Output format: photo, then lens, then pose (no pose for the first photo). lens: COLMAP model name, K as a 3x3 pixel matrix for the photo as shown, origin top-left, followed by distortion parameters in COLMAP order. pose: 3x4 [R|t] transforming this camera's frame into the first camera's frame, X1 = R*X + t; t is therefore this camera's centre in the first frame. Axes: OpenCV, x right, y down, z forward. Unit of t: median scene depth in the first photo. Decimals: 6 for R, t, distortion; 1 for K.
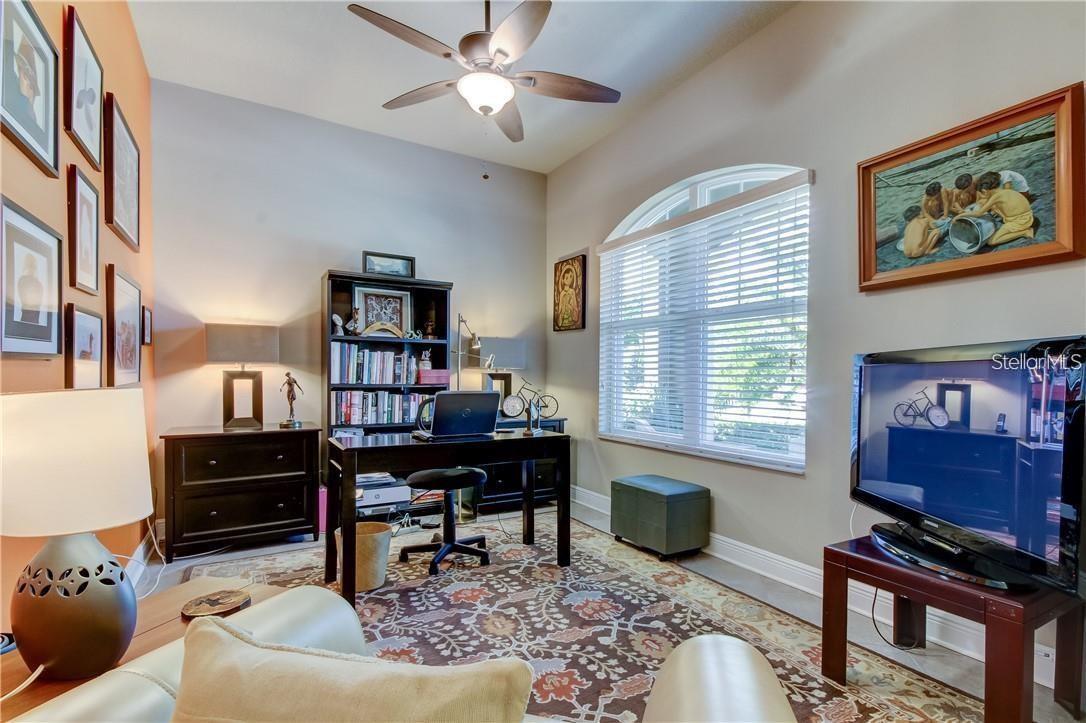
lens RADIAL K [[506.7, 0, 536.8], [0, 506.7, 387.1], [0, 0, 1]] dist [0.022612, -0.010496]
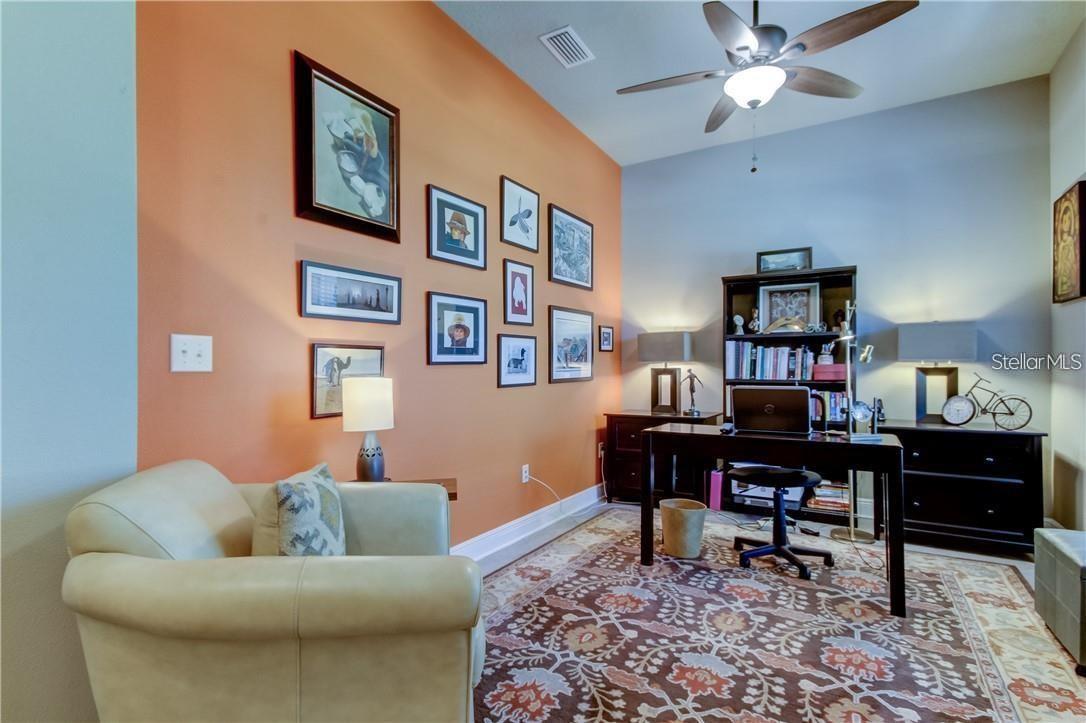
lens RADIAL K [[524.7, 0, 562.5], [0, 524.7, 371.7], [0, 0, 1]] dist [0.005775, 0.001888]
pose [[0.495055, -0.004324, -0.868851, 0.494944], [-0.013912, 0.999820, -0.012903, -0.002830], [0.868750, 0.018475, 0.494906, 0.148163]]
